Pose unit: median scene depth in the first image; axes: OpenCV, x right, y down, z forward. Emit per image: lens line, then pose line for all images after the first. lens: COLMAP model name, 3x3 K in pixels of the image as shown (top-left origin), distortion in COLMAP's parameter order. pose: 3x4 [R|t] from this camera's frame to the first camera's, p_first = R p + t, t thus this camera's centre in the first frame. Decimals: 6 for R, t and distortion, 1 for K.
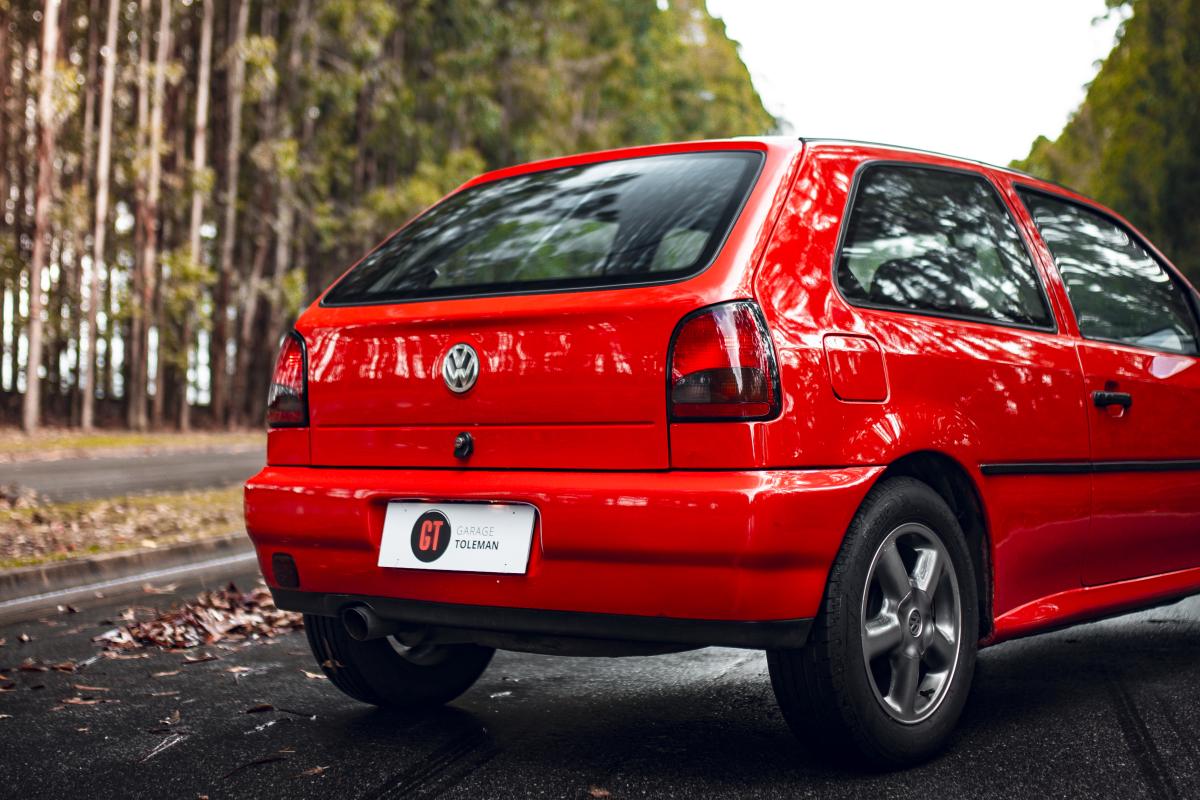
lens RADIAL K [[1834.7, 0, 600.0], [0, 1834.7, 400.0], [0, 0, 1]] dist [-0.059813, 0.003787]
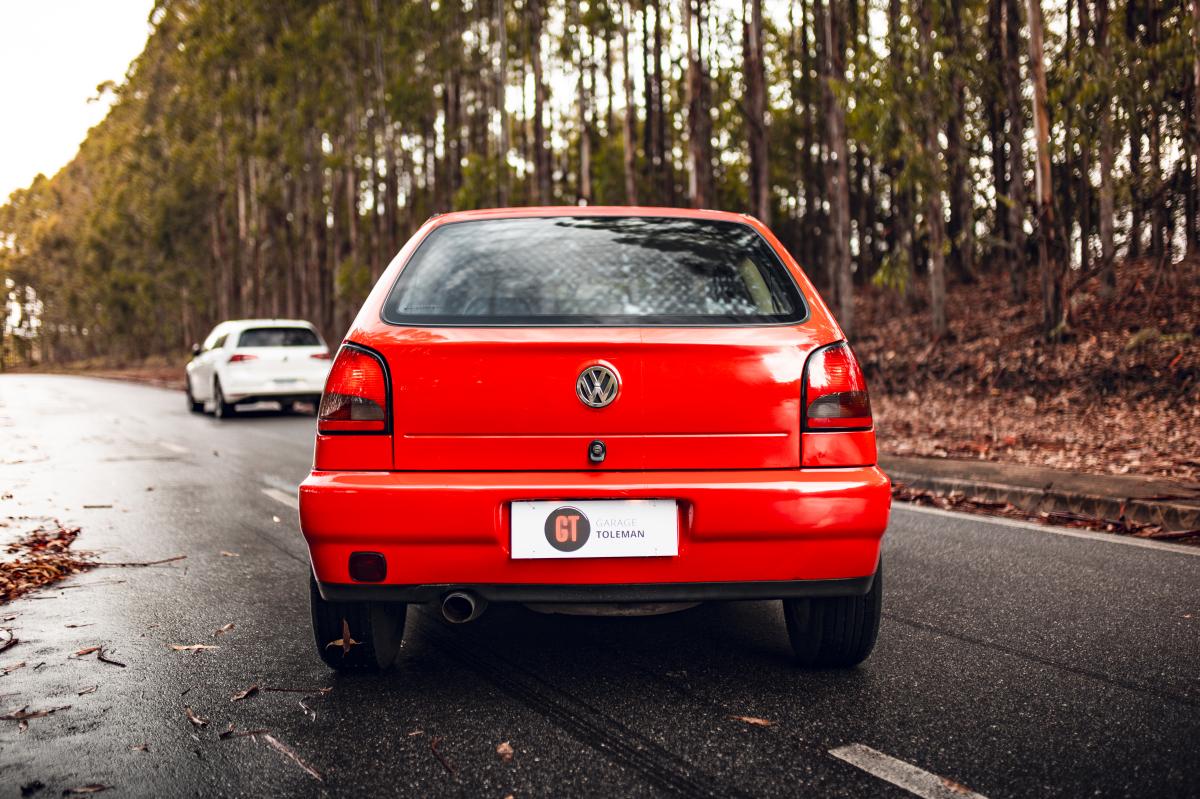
lens RADIAL K [[1136.7, 0, 600.0], [0, 1136.7, 399.5], [0, 0, 1]] dist [-0.048977, 0.028317]
pose [[0.757327, -0.015077, 0.652862, -0.481736], [-0.011764, 0.999256, 0.036722, -0.031252], [-0.652930, -0.035491, 0.756586, 0.384673]]
